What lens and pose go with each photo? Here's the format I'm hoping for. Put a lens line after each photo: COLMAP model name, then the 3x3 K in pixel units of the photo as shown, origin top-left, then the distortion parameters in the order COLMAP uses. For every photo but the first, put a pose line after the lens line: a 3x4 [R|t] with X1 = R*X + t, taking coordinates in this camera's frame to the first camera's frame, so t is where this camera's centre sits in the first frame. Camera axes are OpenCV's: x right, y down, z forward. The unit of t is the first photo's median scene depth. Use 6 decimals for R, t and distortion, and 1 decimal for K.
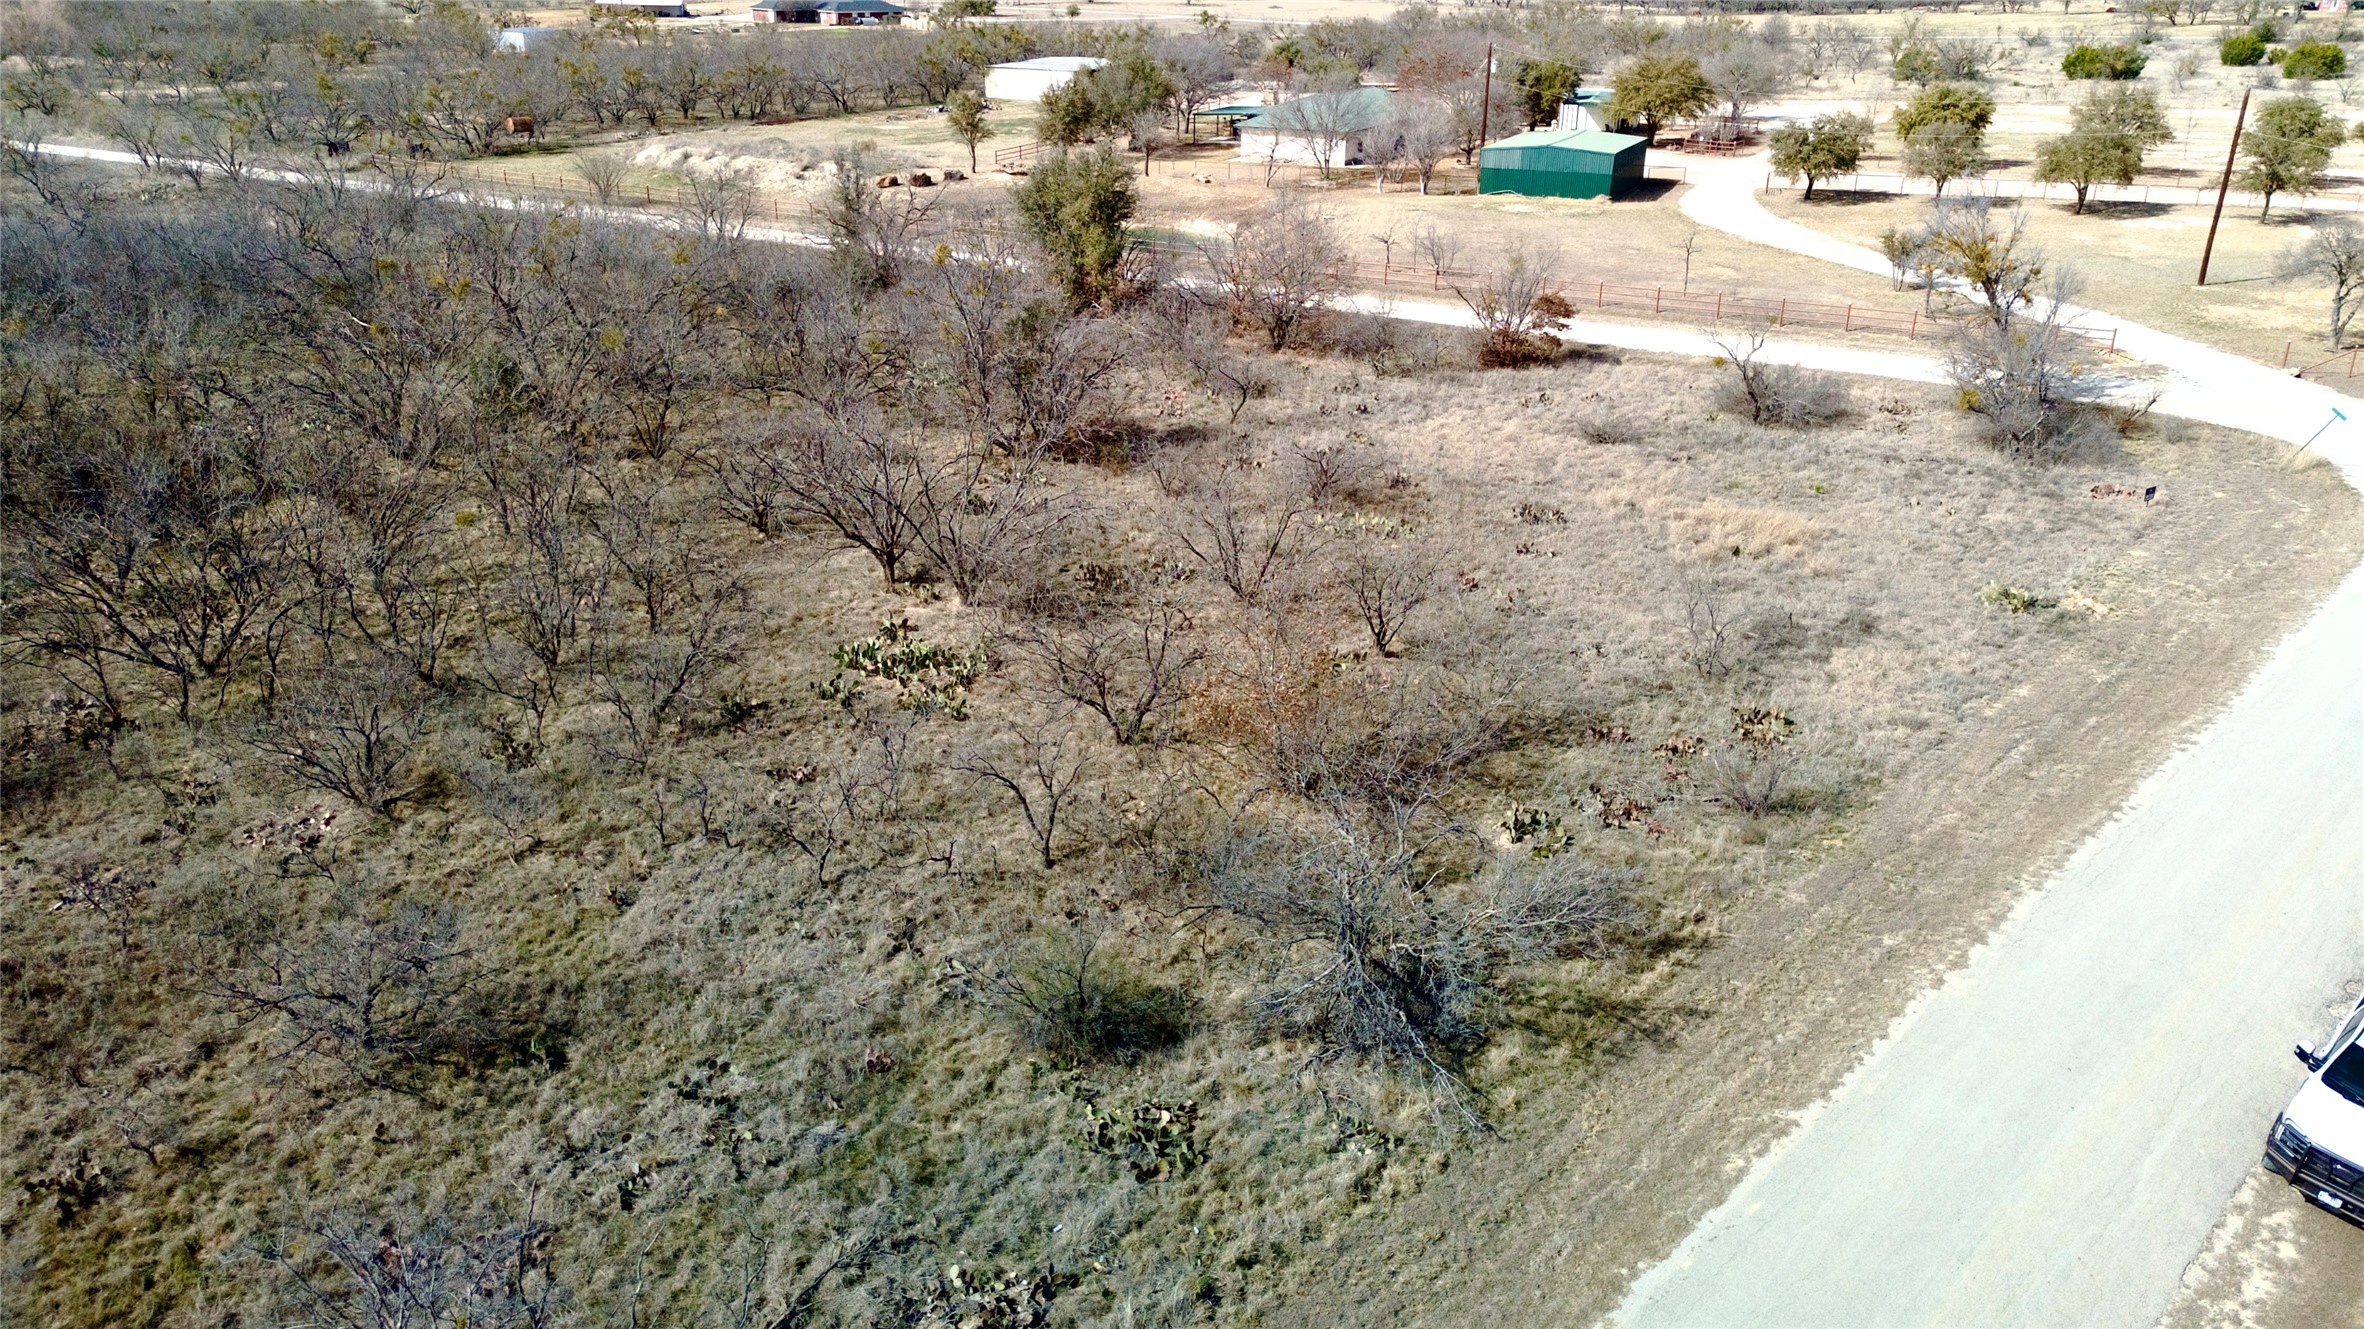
lens RADIAL K [[1748.4, 0, 1182.0], [0, 1748.4, 664.5], [0, 0, 1]] dist [0.061862, -0.054271]
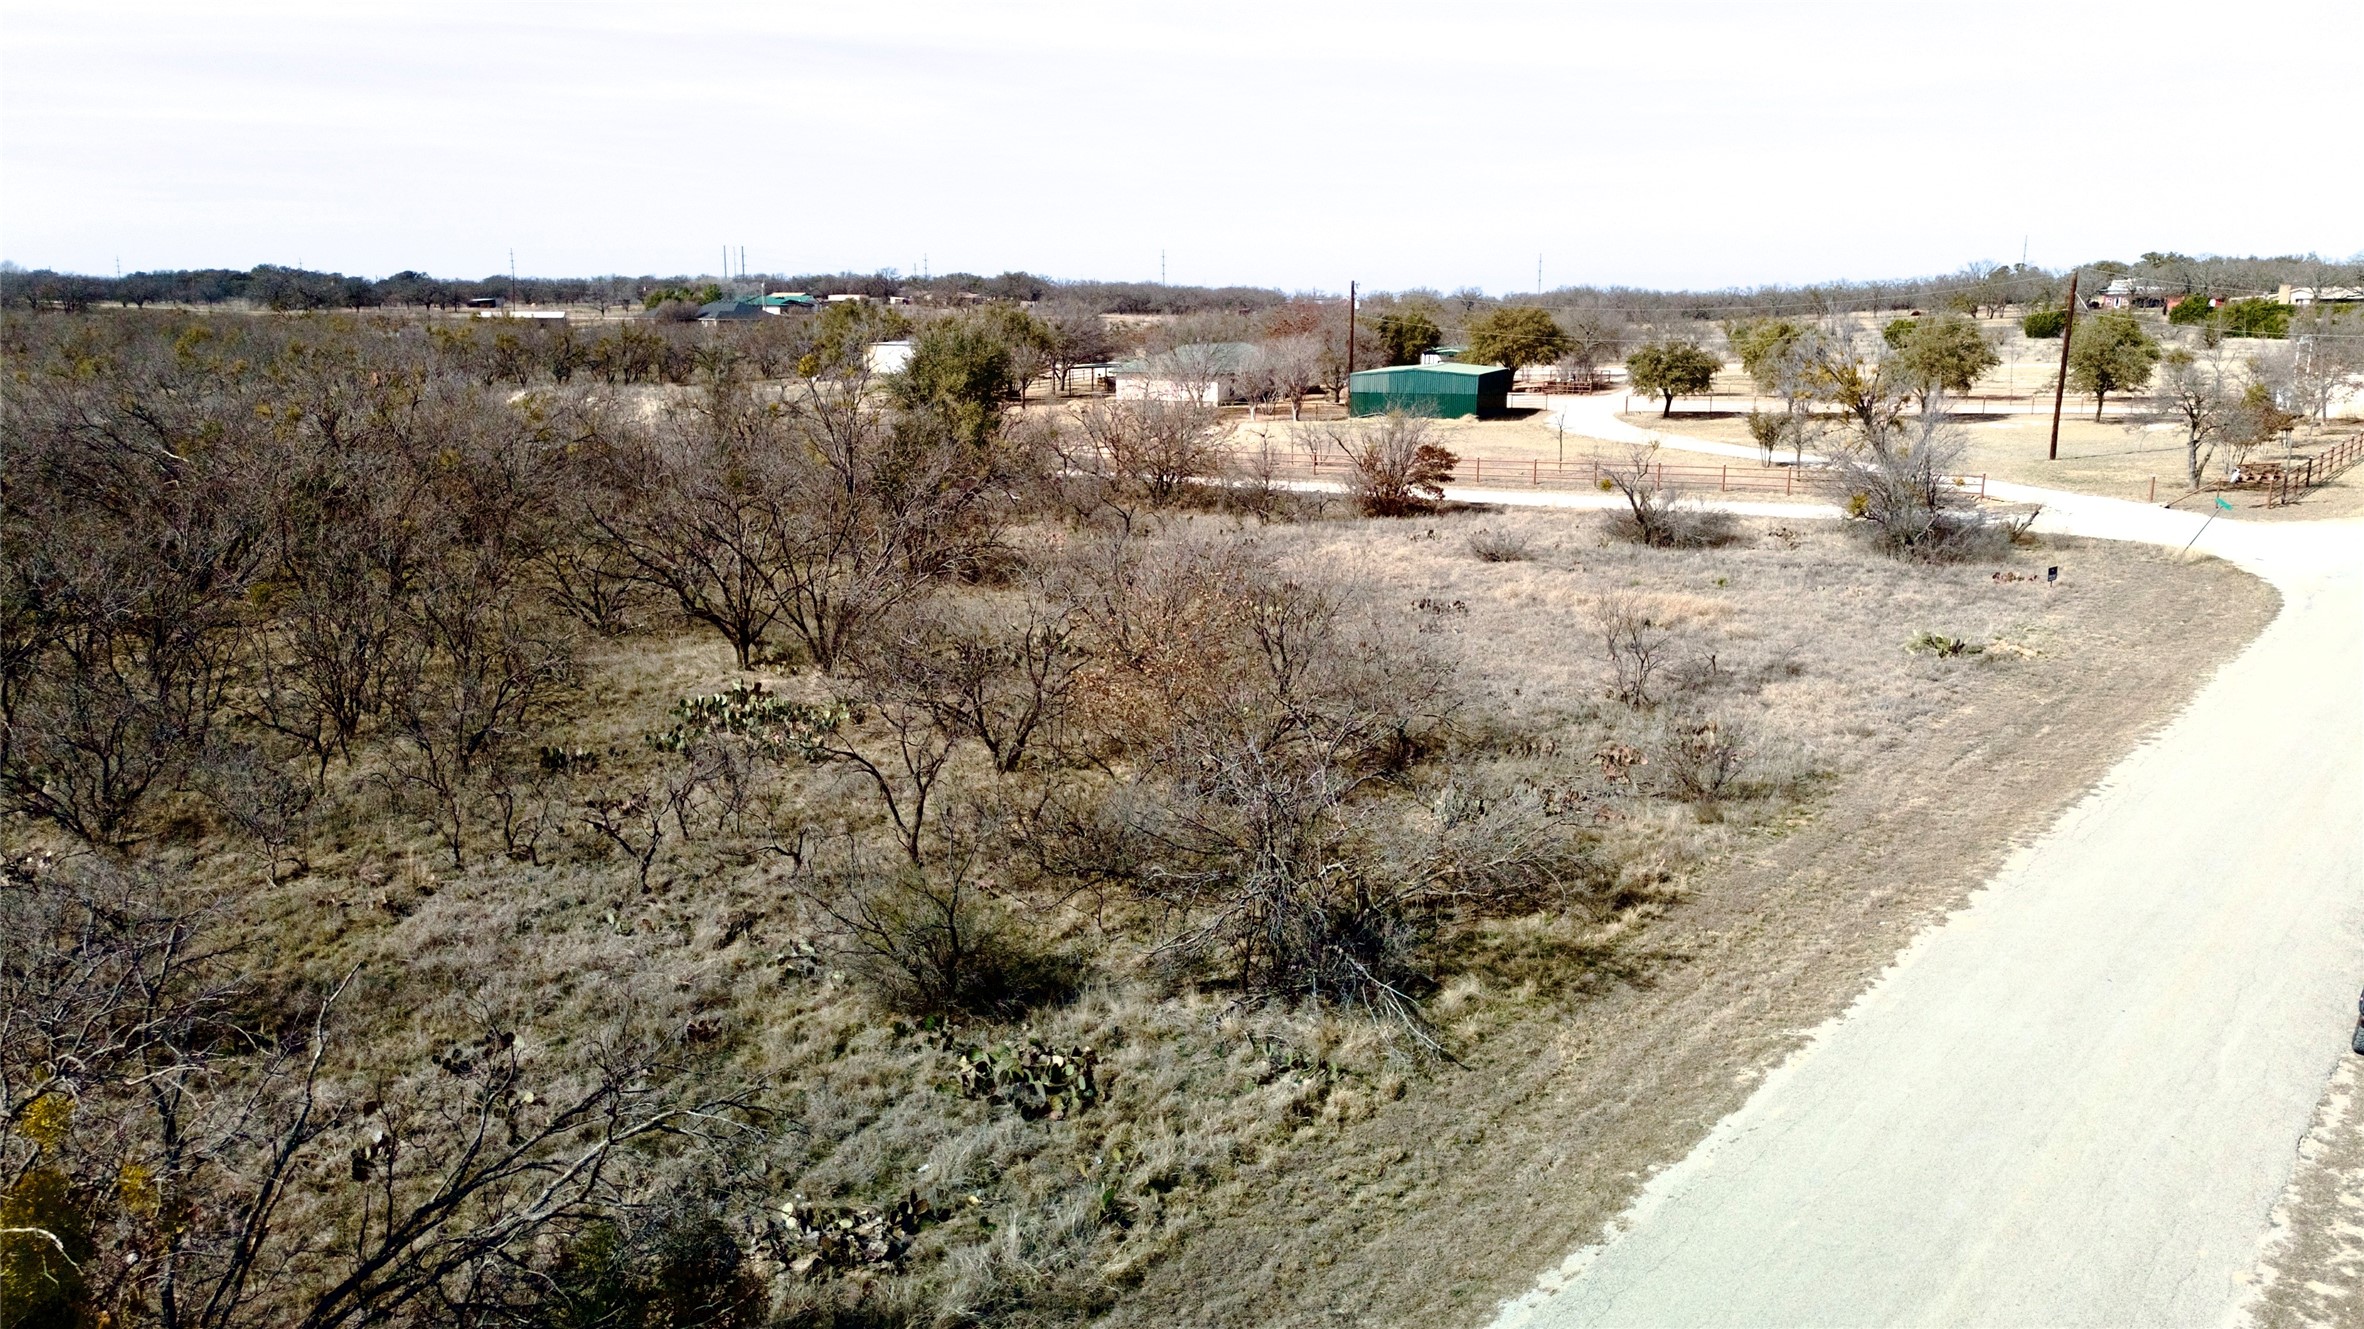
lens RADIAL K [[1748.4, 0, 1182.0], [0, 1748.4, 664.5], [0, 0, 1]] dist [0.061862, -0.054271]
pose [[0.997372, -0.024226, 0.068276, -0.002625], [0.036181, 0.983053, -0.179713, 0.203992], [-0.062766, 0.181711, 0.981347, 0.148184]]
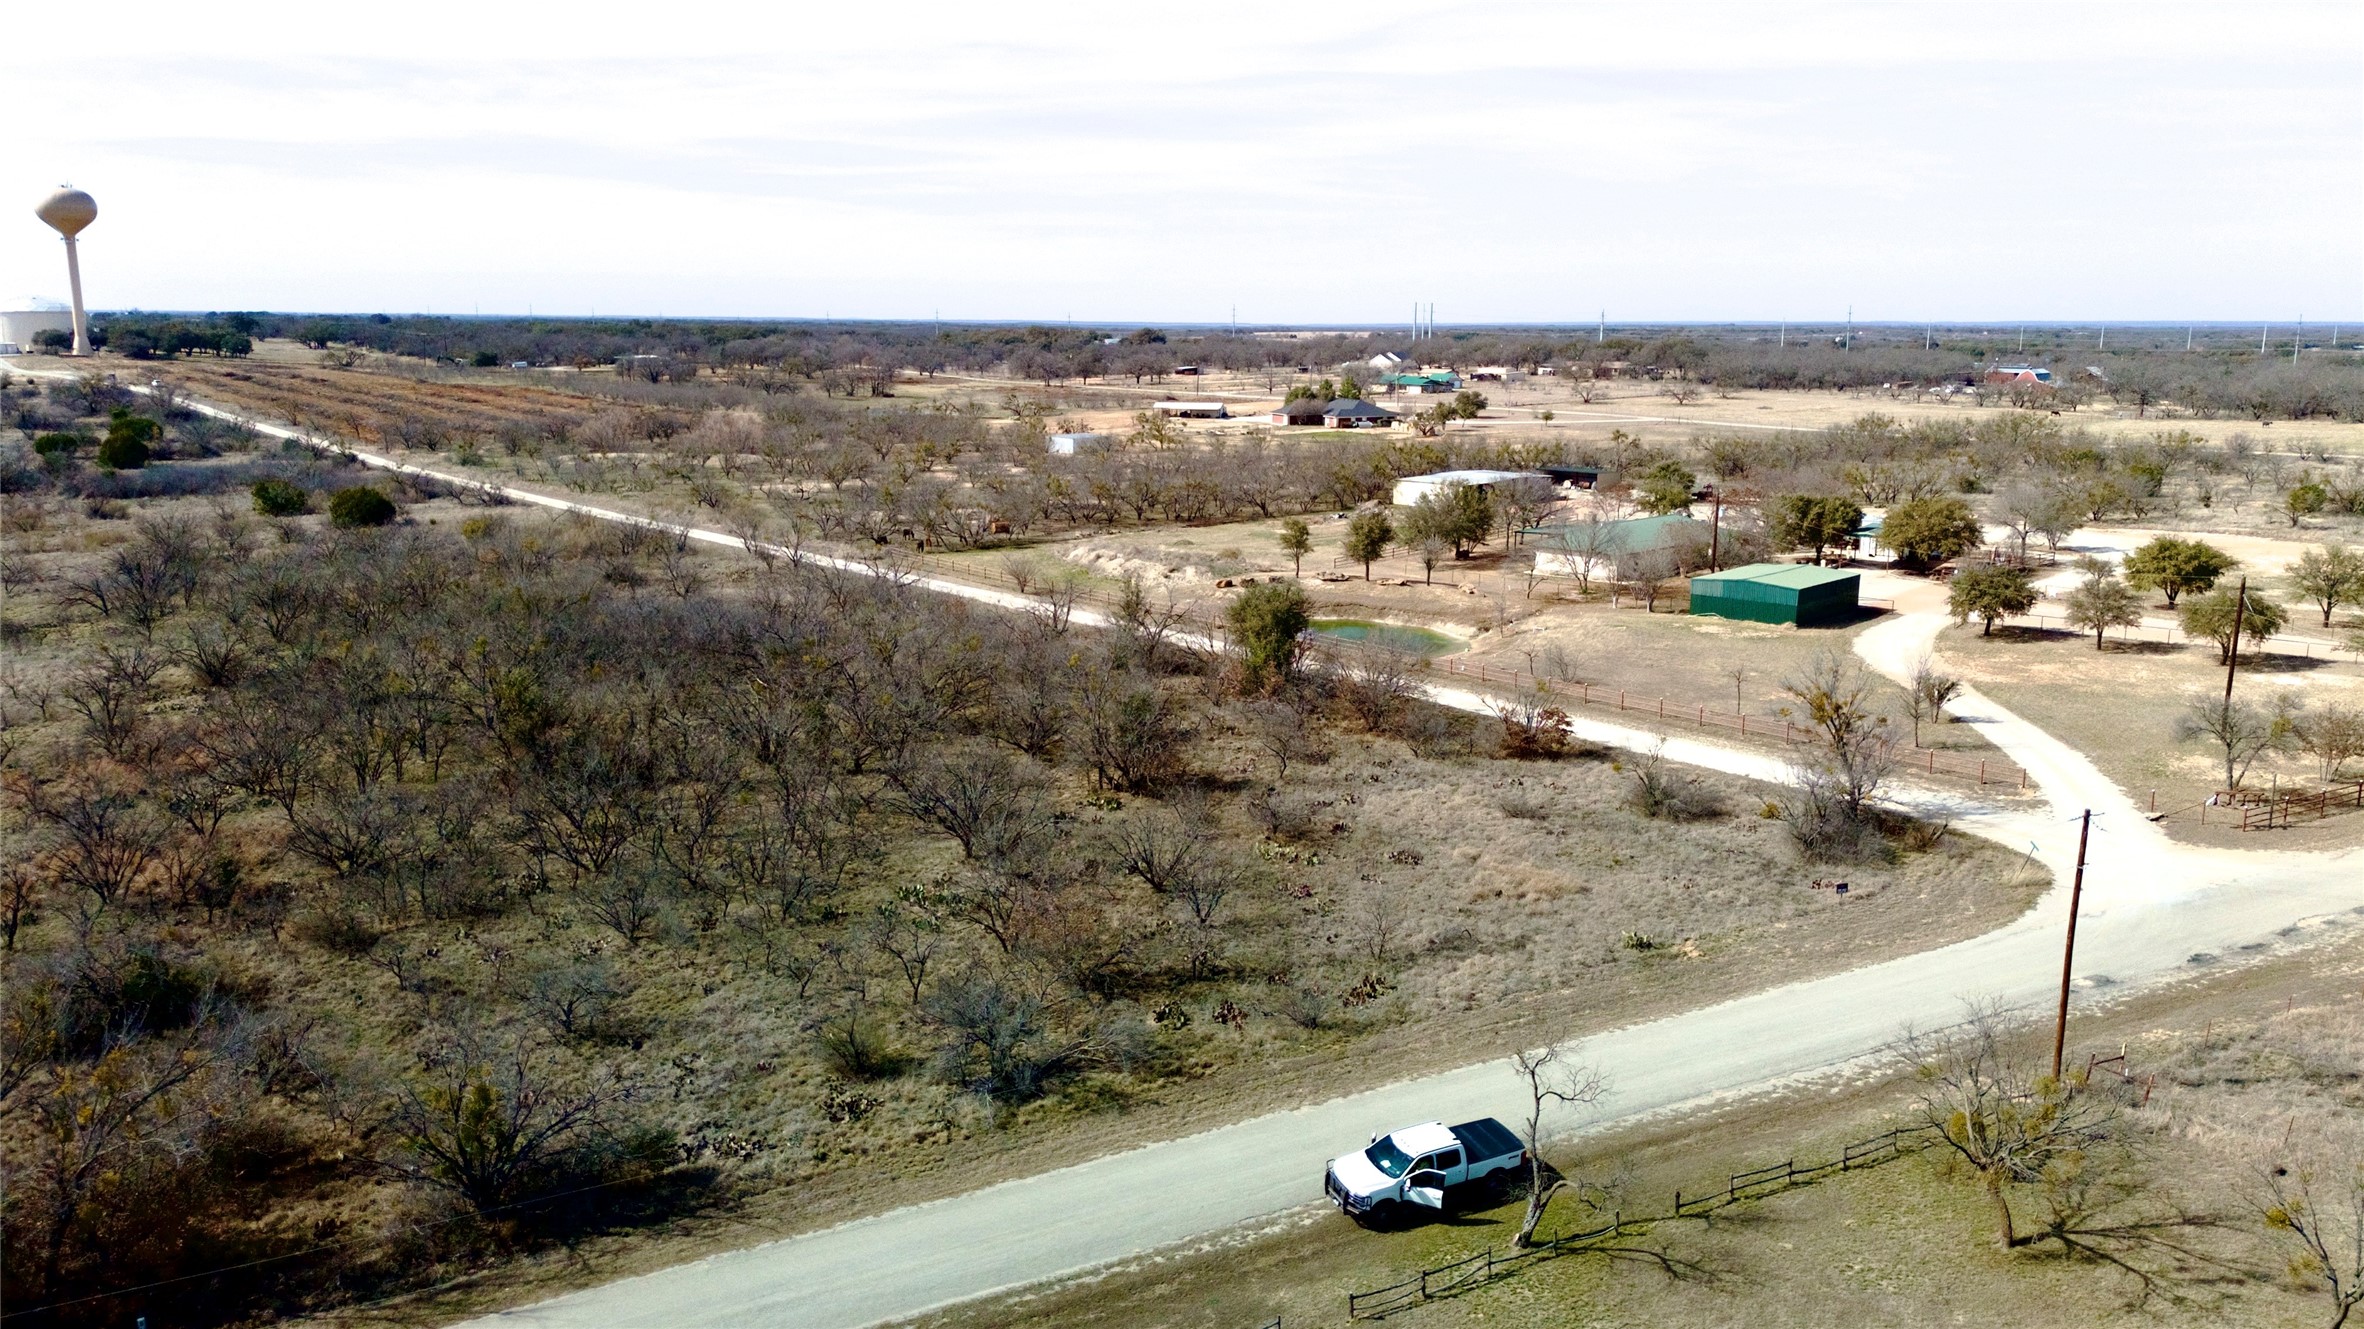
lens RADIAL K [[1748.4, 0, 1182.0], [0, 1748.4, 664.5], [0, 0, 1]] dist [0.061862, -0.054271]
pose [[0.945080, 0.058409, -0.321577, 0.899901], [-0.119383, 0.977609, -0.173286, 0.060345], [0.304256, 0.202160, 0.930892, -0.851530]]
